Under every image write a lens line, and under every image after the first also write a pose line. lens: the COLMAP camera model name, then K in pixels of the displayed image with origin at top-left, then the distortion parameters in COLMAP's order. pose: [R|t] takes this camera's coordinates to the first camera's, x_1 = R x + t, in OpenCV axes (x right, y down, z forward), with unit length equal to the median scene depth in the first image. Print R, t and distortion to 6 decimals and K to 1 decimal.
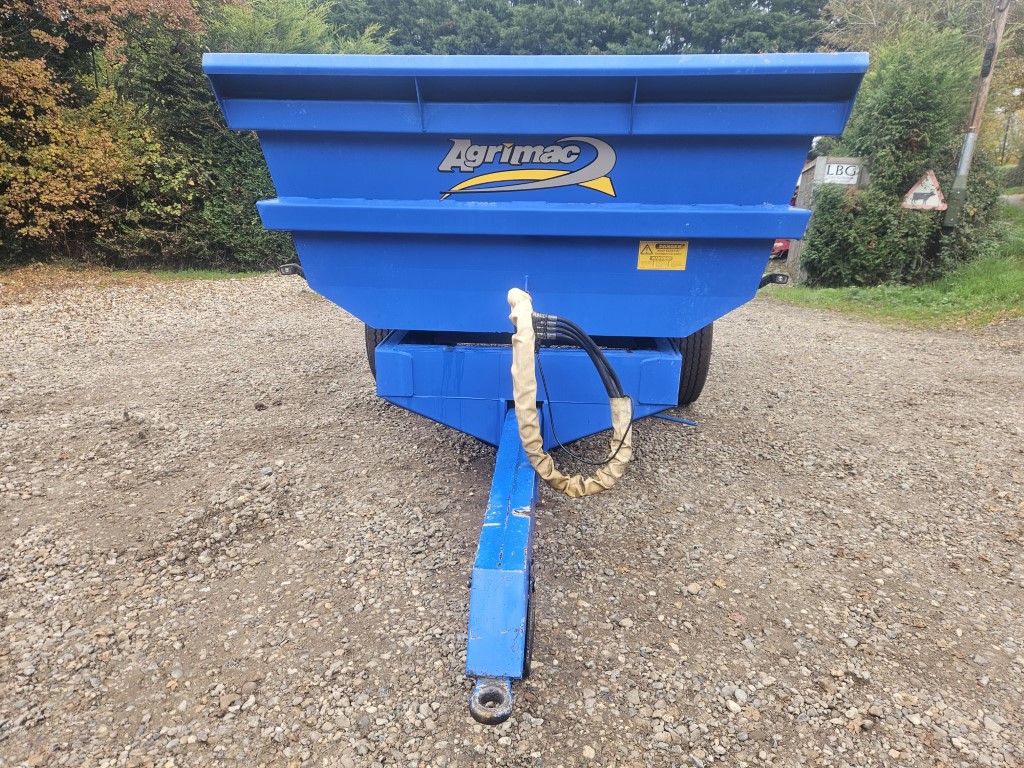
lens RADIAL K [[681.6, 0, 506.4], [0, 681.6, 377.5], [0, 0, 1]] dist [0.082531, -0.065881]
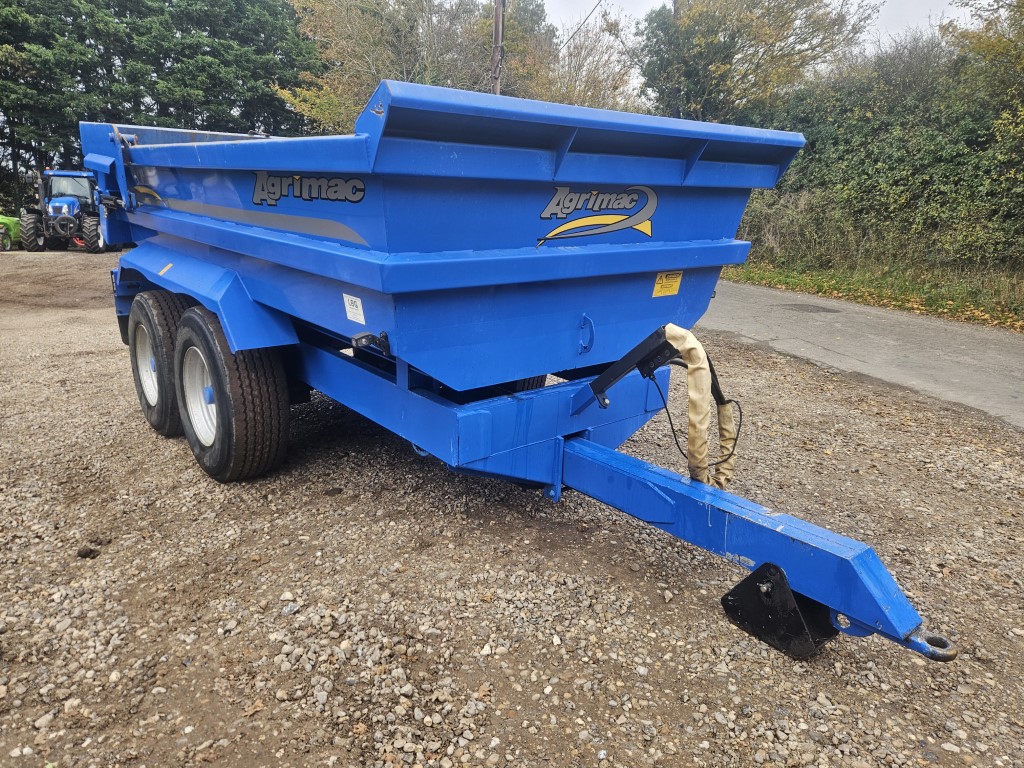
lens RADIAL K [[681.6, 0, 506.4], [0, 681.6, 377.5], [0, 0, 1]] dist [0.082531, -0.065881]
pose [[0.720849, -0.174737, 0.670704, -0.831201], [0.195402, 0.979680, 0.045223, -0.131963], [-0.664977, 0.098458, 0.740346, 0.332076]]
